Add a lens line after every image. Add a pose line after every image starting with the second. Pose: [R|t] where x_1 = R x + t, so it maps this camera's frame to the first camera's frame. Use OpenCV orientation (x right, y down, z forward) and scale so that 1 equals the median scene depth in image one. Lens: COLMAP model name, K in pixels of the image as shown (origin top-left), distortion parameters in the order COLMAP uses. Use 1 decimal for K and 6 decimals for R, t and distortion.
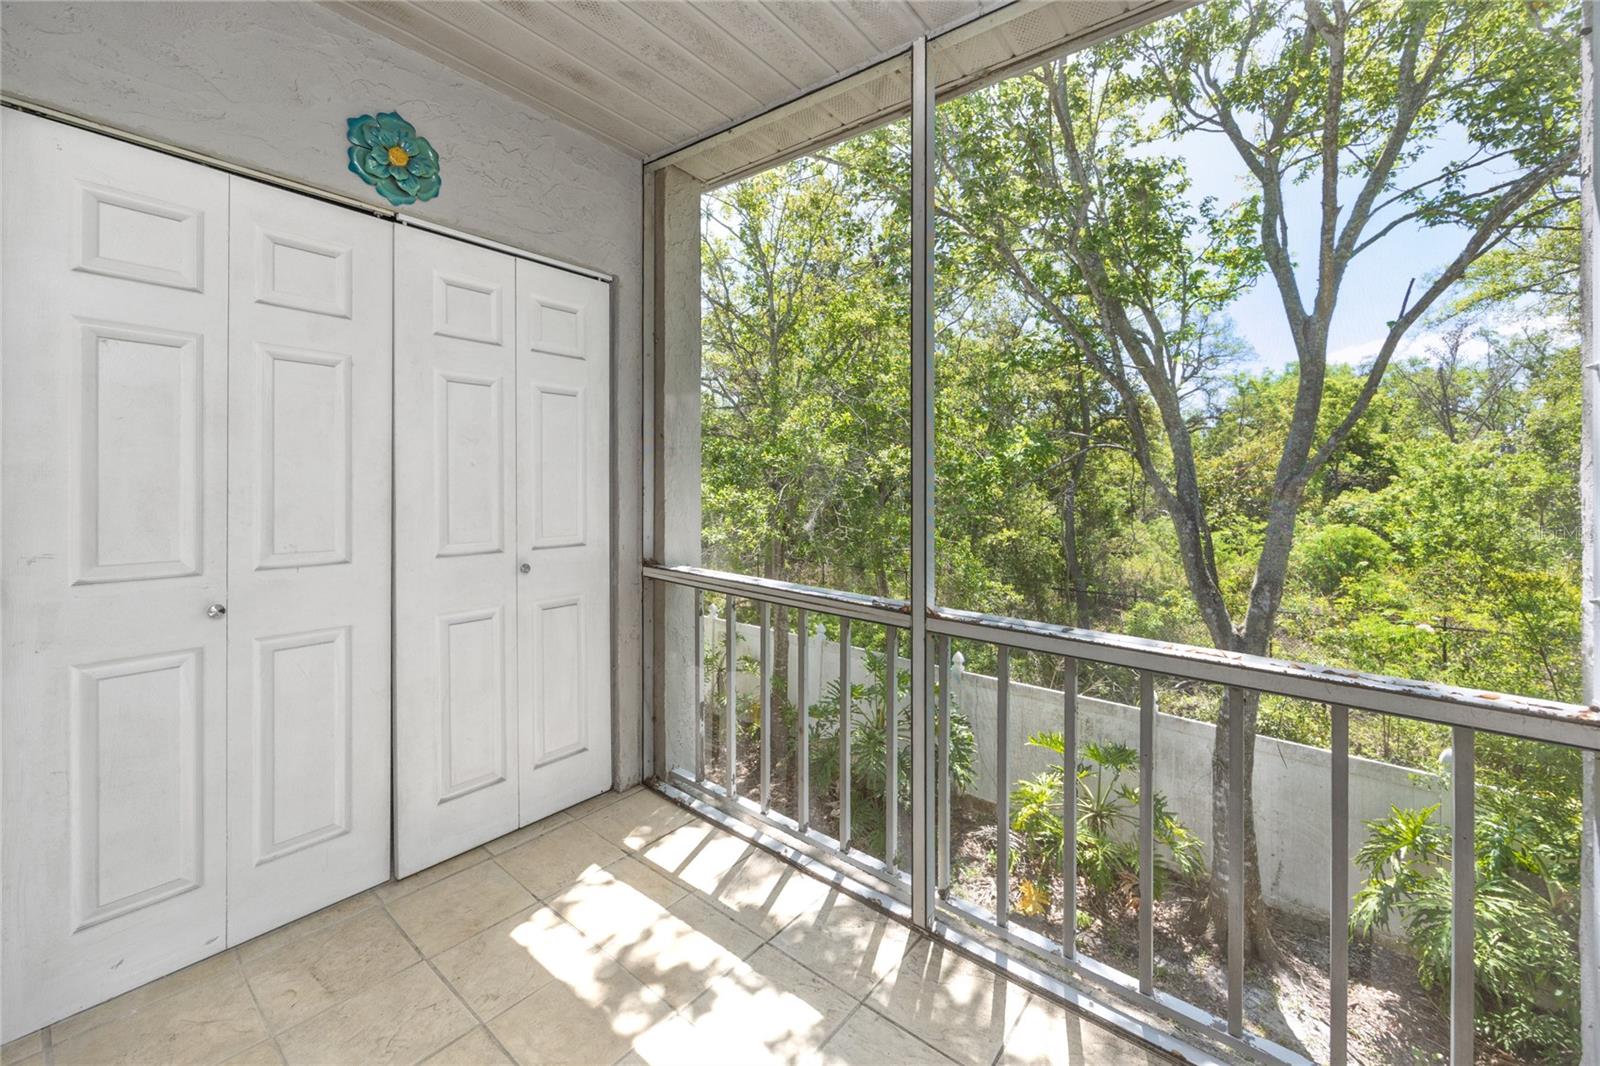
lens RADIAL K [[632.0, 0, 799.9], [0, 632.0, 485.0], [0, 0, 1]] dist [-0.002329, -0.000100]
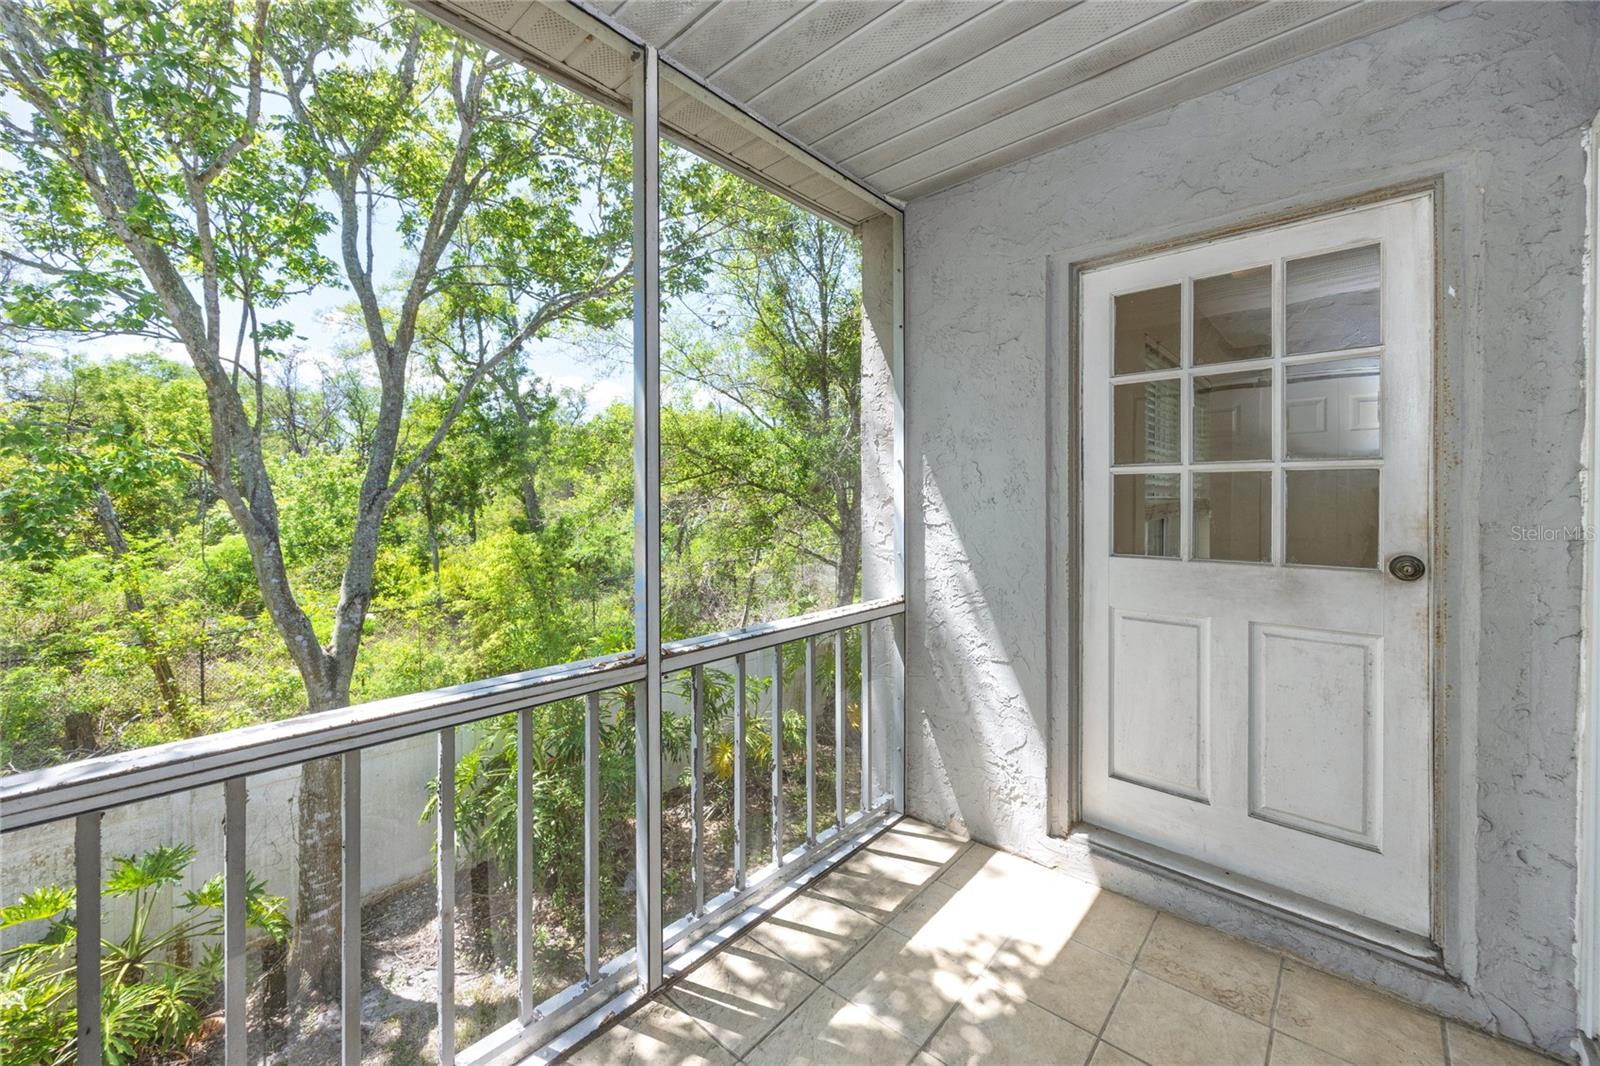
lens RADIAL K [[631.8, 0, 794.4], [0, 631.8, 494.0], [0, 0, 1]] dist [-0.001419, -0.000047]
pose [[0.062244, -0.014772, 0.997952, -0.610941], [0.011219, 0.999838, 0.014100, -0.043044], [-0.997998, 0.010319, 0.062400, 0.612263]]
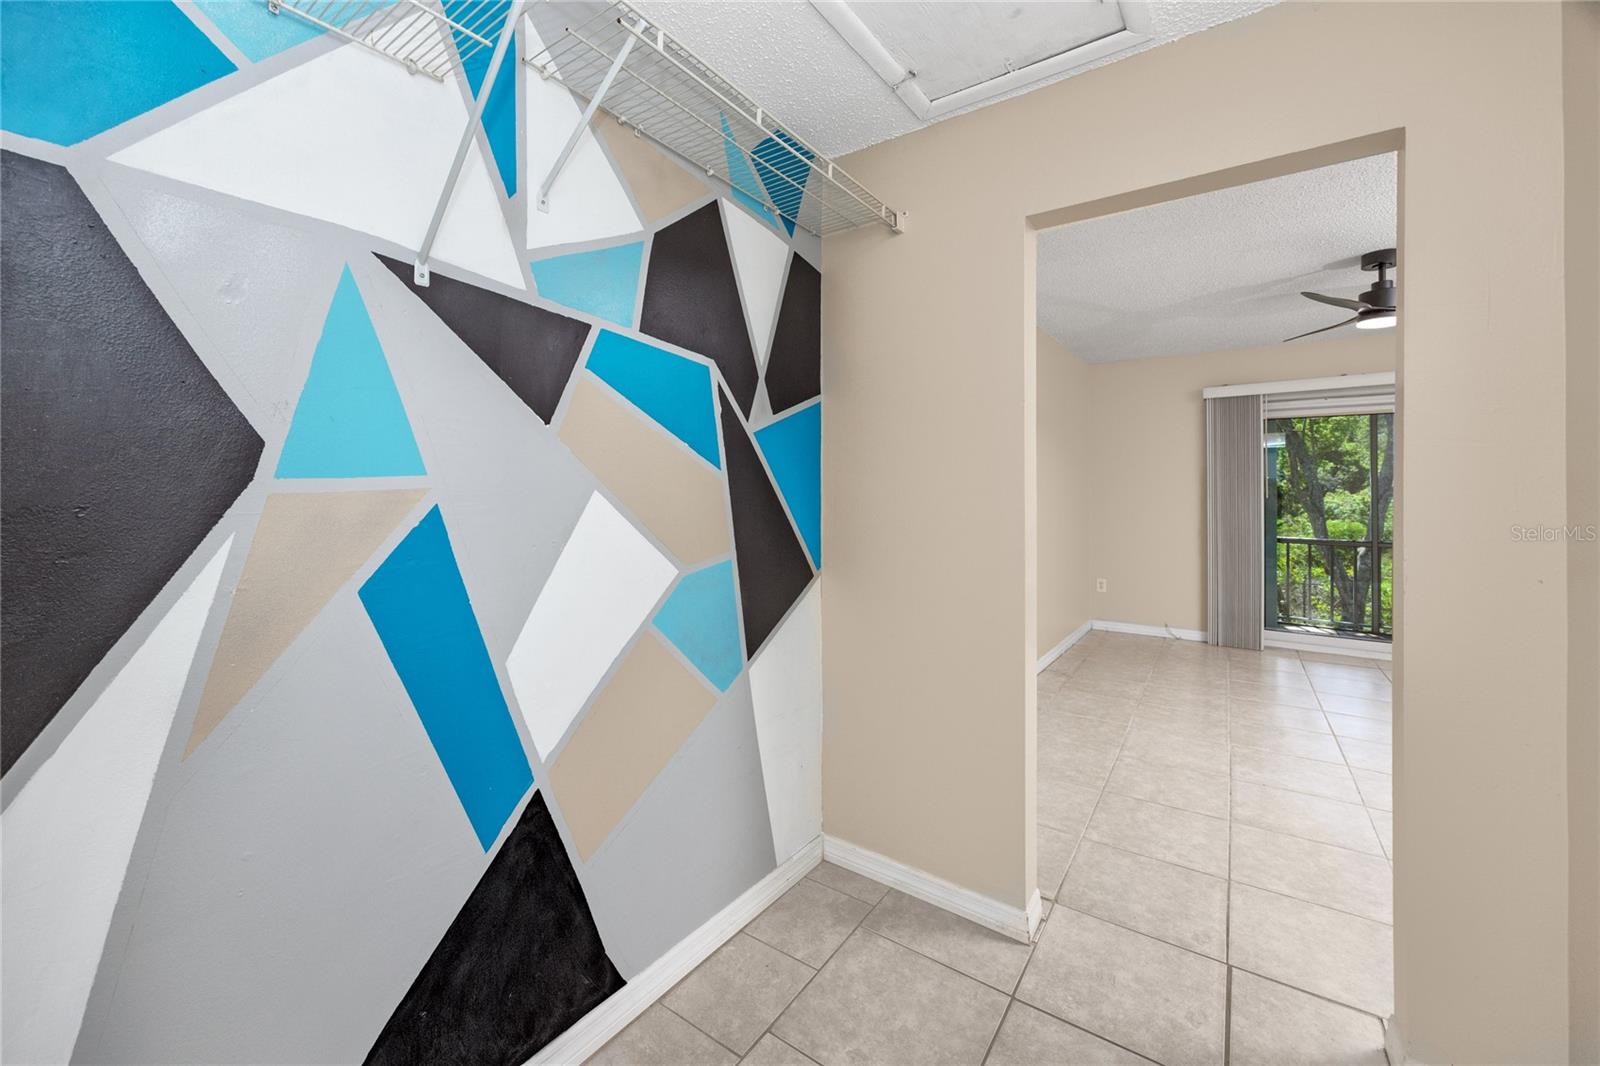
lens RADIAL K [[620.5, 0, 781.8], [0, 620.5, 489.1], [0, 0, 1]] dist [-0.001669, -0.000146]
pose [[0.999413, -0.019630, 0.028082, -2.567577], [0.019873, 0.999767, -0.008387, -0.096637], [-0.027911, 0.008940, 0.999570, -1.857255]]
